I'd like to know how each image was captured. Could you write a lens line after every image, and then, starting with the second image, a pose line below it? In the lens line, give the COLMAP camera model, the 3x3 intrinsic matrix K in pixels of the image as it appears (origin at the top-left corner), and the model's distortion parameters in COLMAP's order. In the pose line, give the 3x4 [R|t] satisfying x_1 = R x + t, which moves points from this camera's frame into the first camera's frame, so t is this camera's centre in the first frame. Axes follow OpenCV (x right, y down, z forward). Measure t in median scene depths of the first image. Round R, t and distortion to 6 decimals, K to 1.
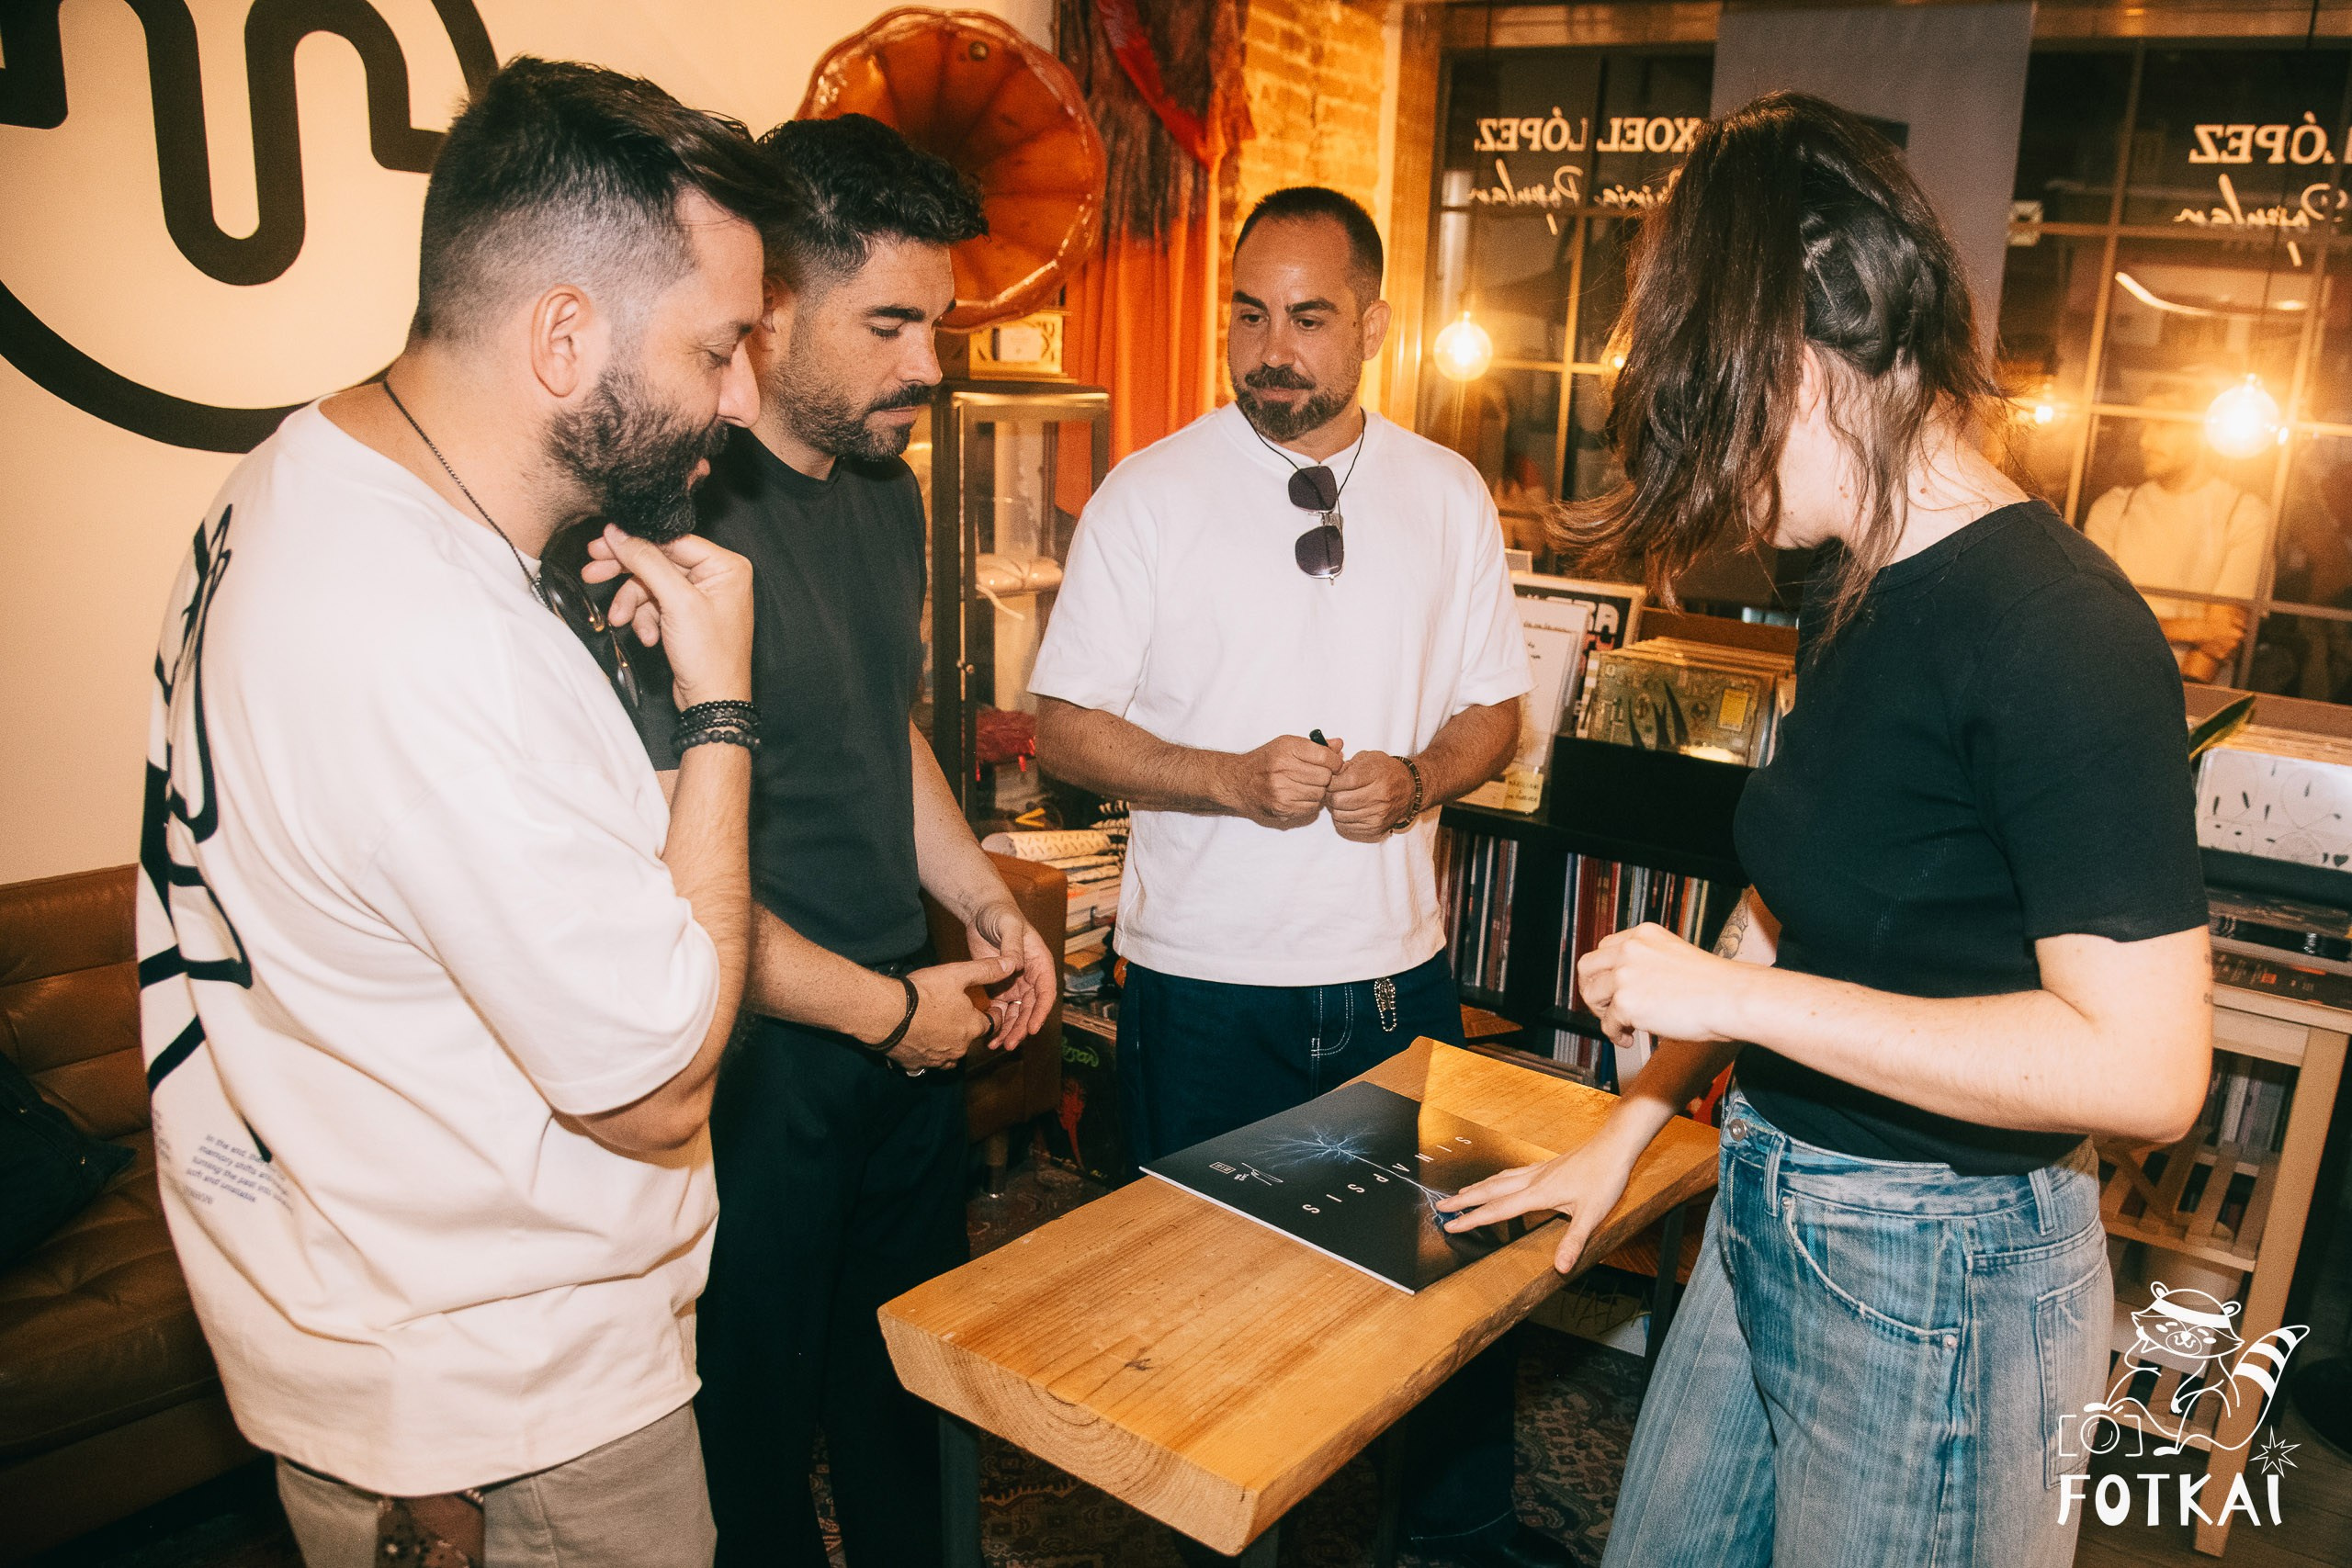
lens RADIAL K [[1795.0, 0, 1332.8], [0, 1795.0, 912.0], [0, 0, 1]] dist [-0.125873, 0.067595]
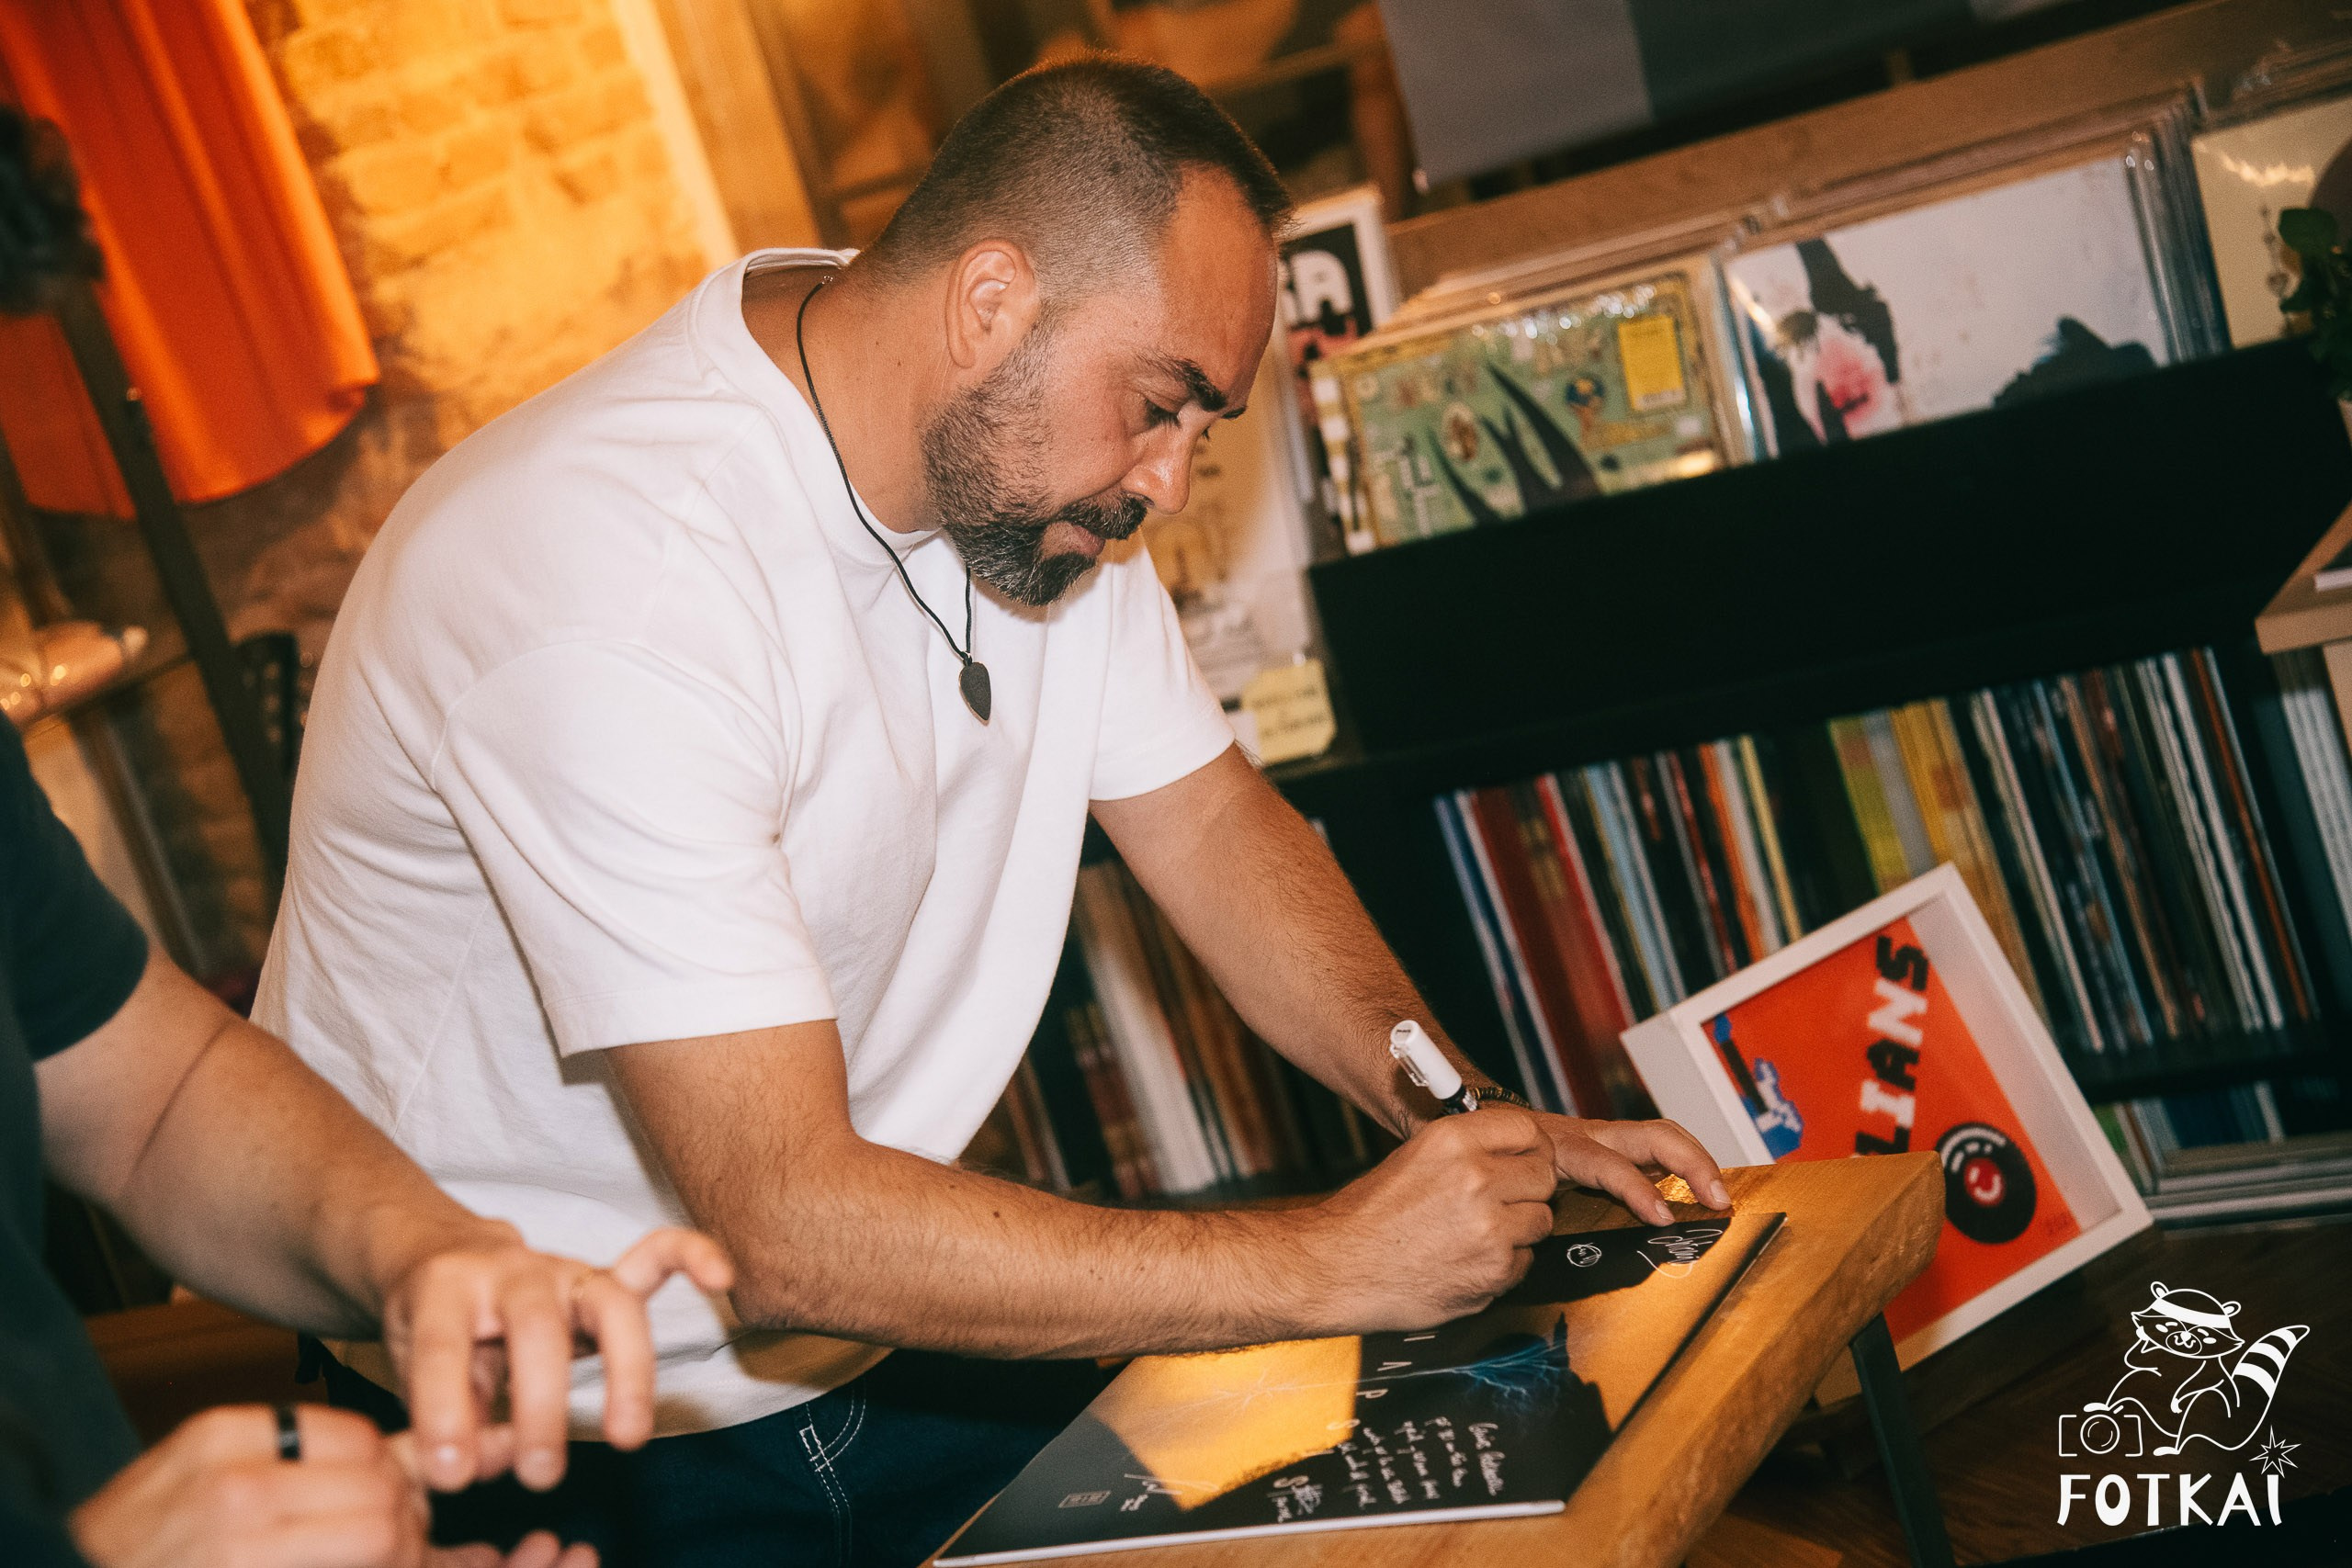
lens RADIAL K [[4548.2, 0, 1111.8], [0, 4548.2, 793.2], [0, 0, 1]] dist [0.443700, 0.000000]
pose [[0.925636, -0.374247, 0.056013, -0.006382], [0.377808, 0.922353, -0.080790, 0.026942], [-0.021428, 0.095944, 0.995156, -0.130690]]
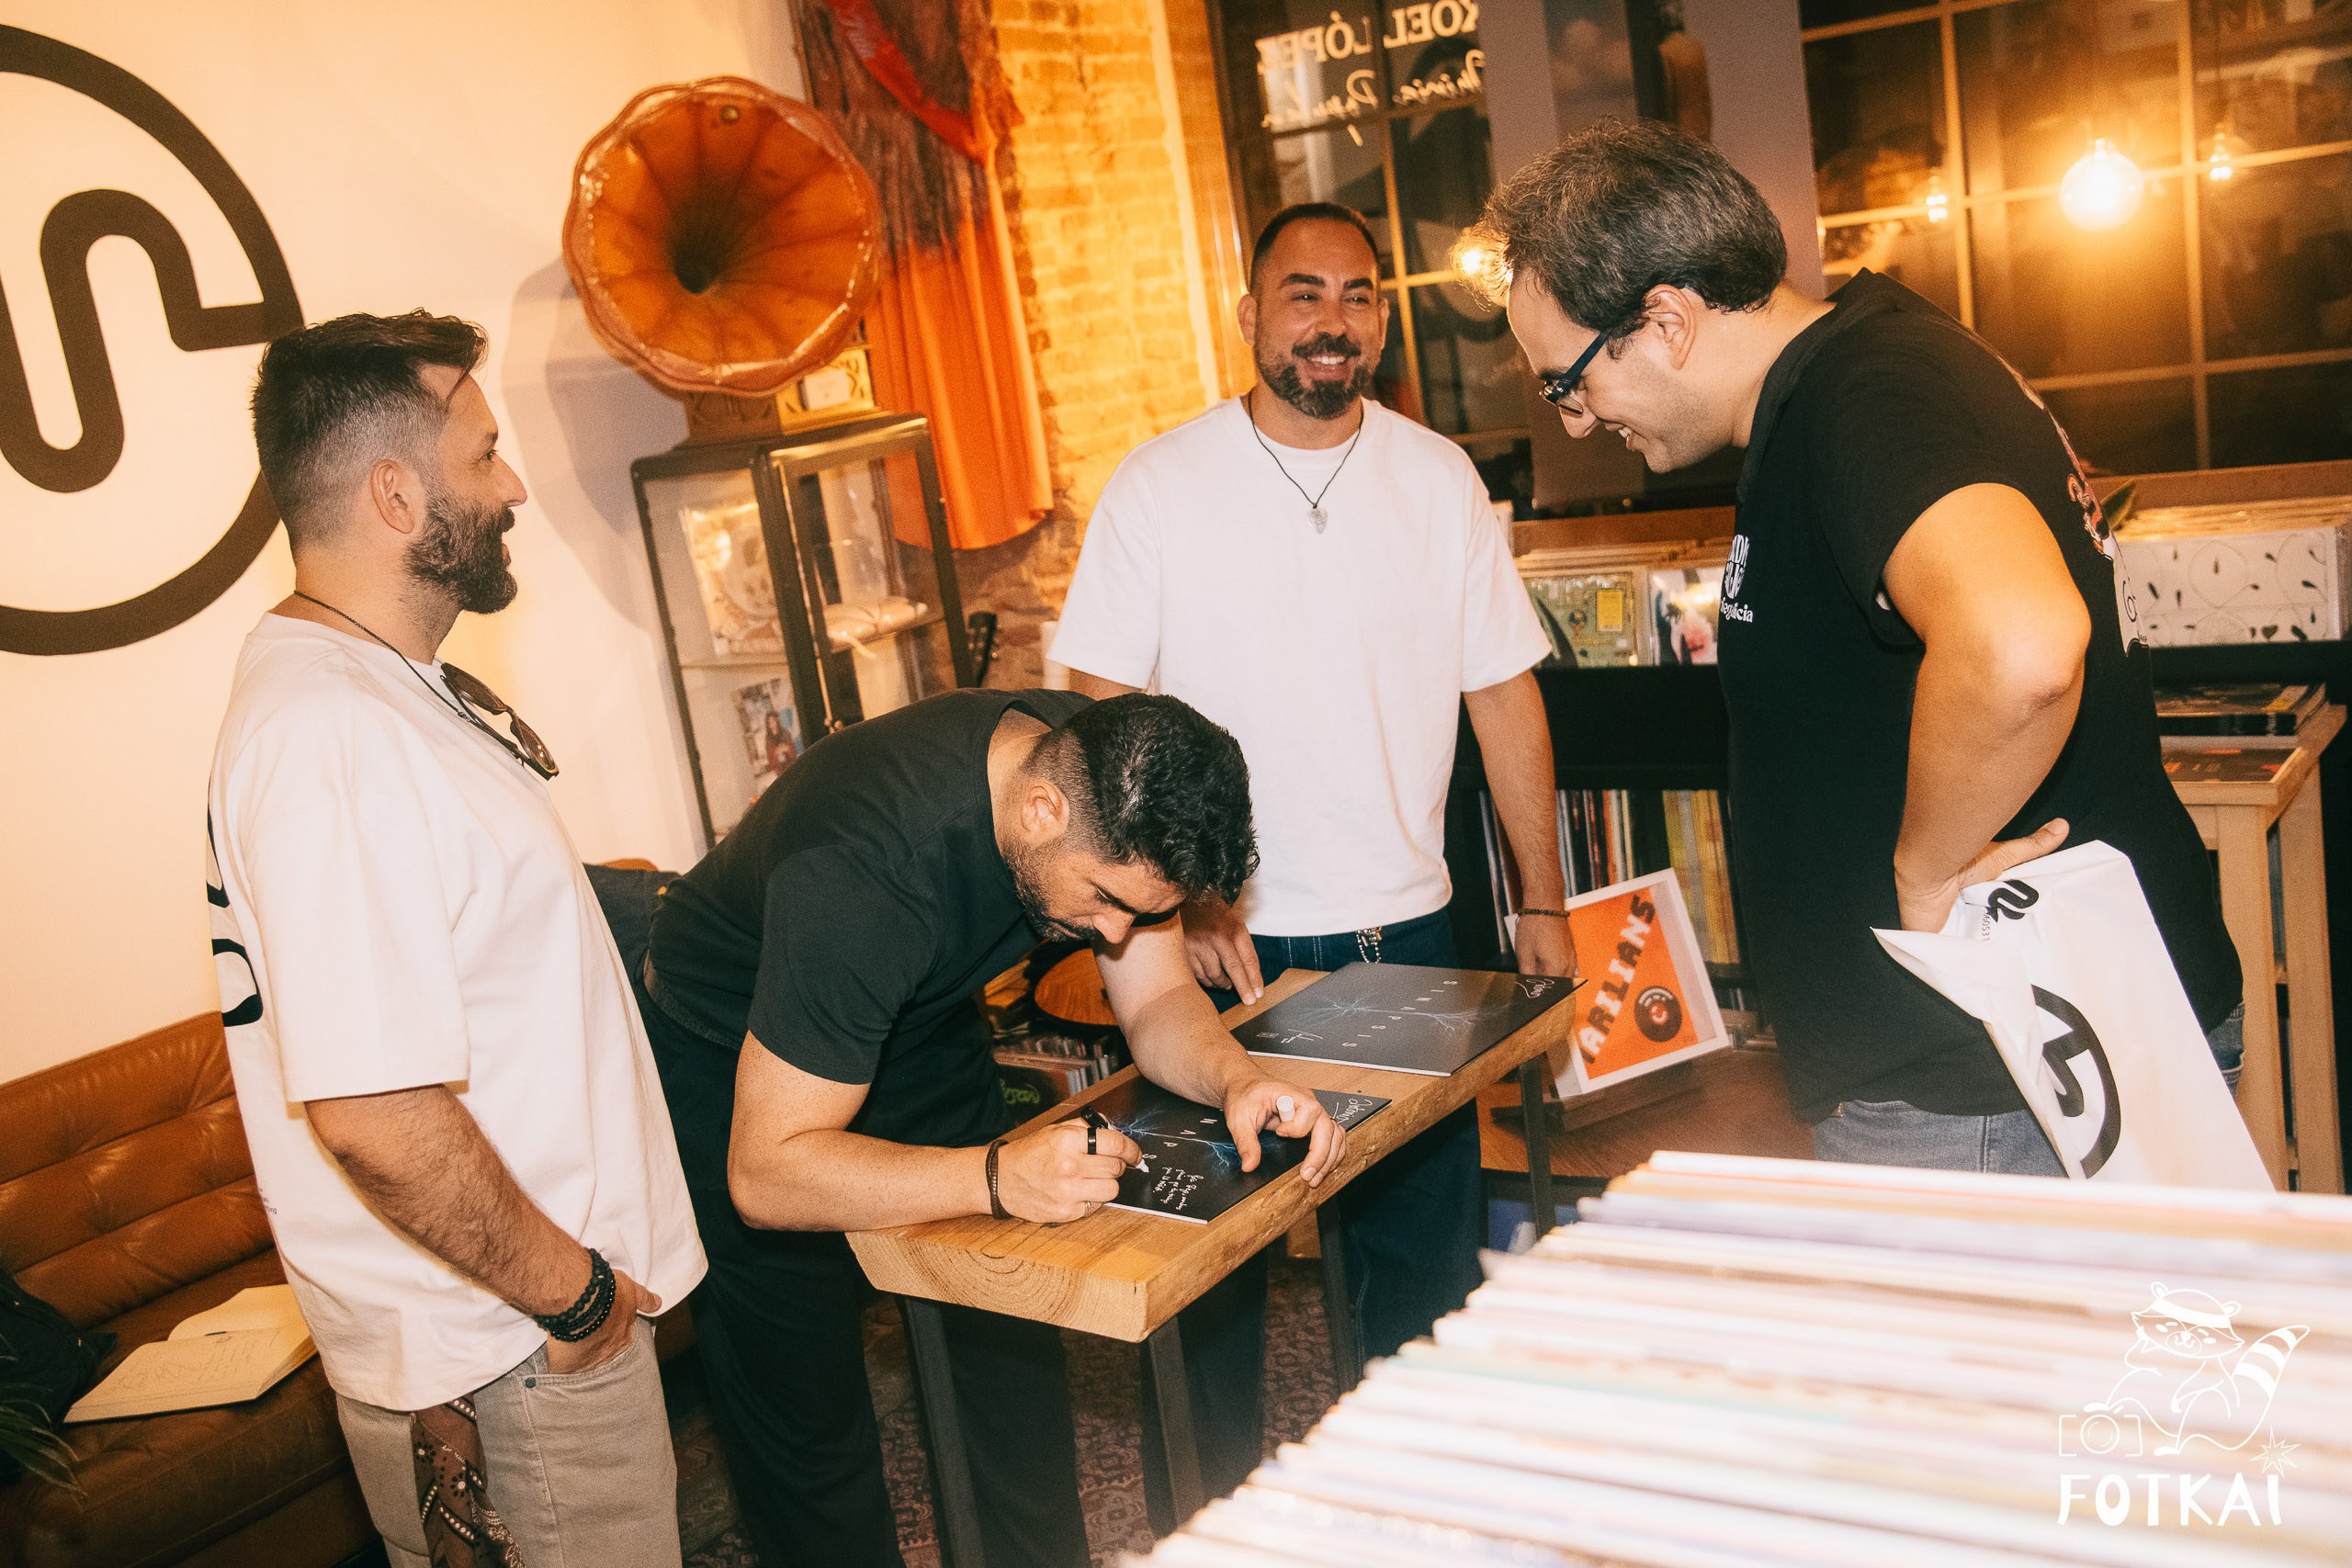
lens RADIAL K [[2308.1, 0, 1105.6], [0, 2308.1, 749.0], [0, 0, 1]] dist [0.015900, 0.000000]
pose [[0.976741, -0.194450, -0.090370, 0.052477], [0.184796, 0.977132, -0.105182, 0.037517], [0.108756, 0.086036, 0.990338, -0.240629]]
